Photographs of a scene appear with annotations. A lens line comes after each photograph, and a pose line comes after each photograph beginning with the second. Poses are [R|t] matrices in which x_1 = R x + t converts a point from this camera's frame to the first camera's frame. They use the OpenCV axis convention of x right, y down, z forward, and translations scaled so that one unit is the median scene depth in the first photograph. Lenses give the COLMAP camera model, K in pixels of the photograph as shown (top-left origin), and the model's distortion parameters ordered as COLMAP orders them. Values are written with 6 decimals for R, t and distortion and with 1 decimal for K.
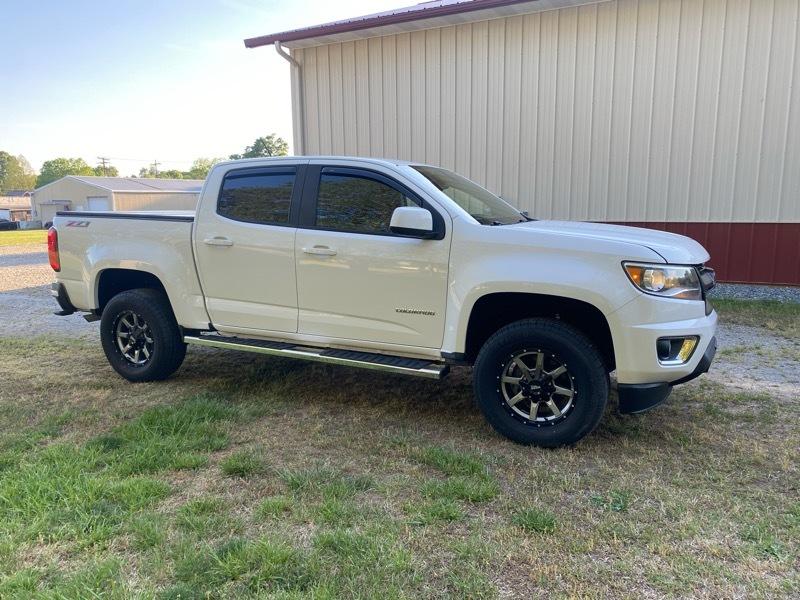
lens RADIAL K [[611.0, 0, 398.6], [0, 611.0, 307.4], [0, 0, 1]] dist [0.030912, -0.024016]
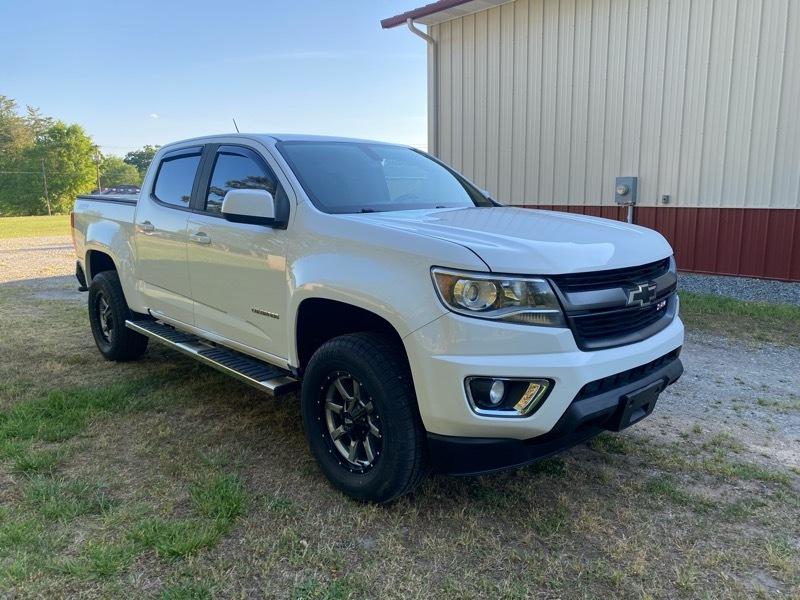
lens RADIAL K [[611.0, 0, 395.3], [0, 611.0, 306.9], [0, 0, 1]] dist [0.030912, -0.024016]
pose [[0.929290, 0.068179, -0.363003, 0.478426], [-0.059119, 0.997601, 0.036025, -0.041111], [0.364588, -0.012017, 0.931091, 0.253775]]
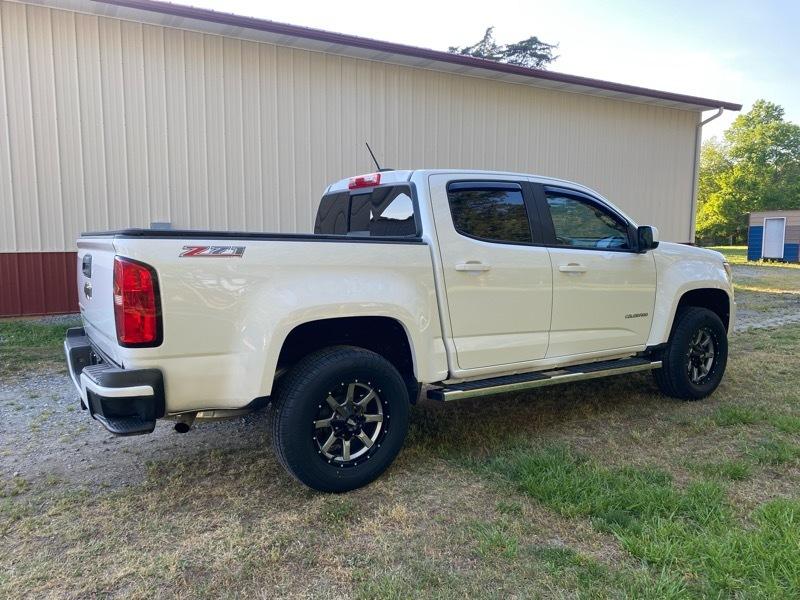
lens RADIAL K [[611.0, 0, 397.7], [0, 611.0, 297.2], [0, 0, 1]] dist [0.030912, -0.024016]
pose [[0.512116, -0.081217, 0.855068, -1.140736], [0.138913, 0.990245, 0.010859, -0.097954], [-0.847609, 0.113219, 0.518402, 0.727632]]
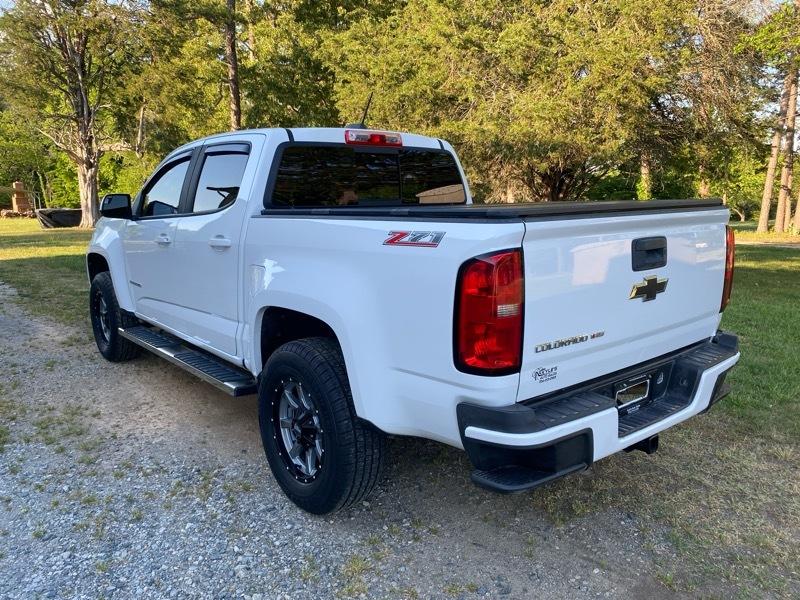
lens RADIAL K [[611.0, 0, 403.3], [0, 611.0, 292.6], [0, 0, 1]] dist [0.030912, -0.024016]
pose [[-0.903935, -0.058421, 0.423661, -0.698351], [0.085622, 0.945848, 0.313114, -0.347680], [-0.419012, 0.319309, -0.849983, 2.061841]]
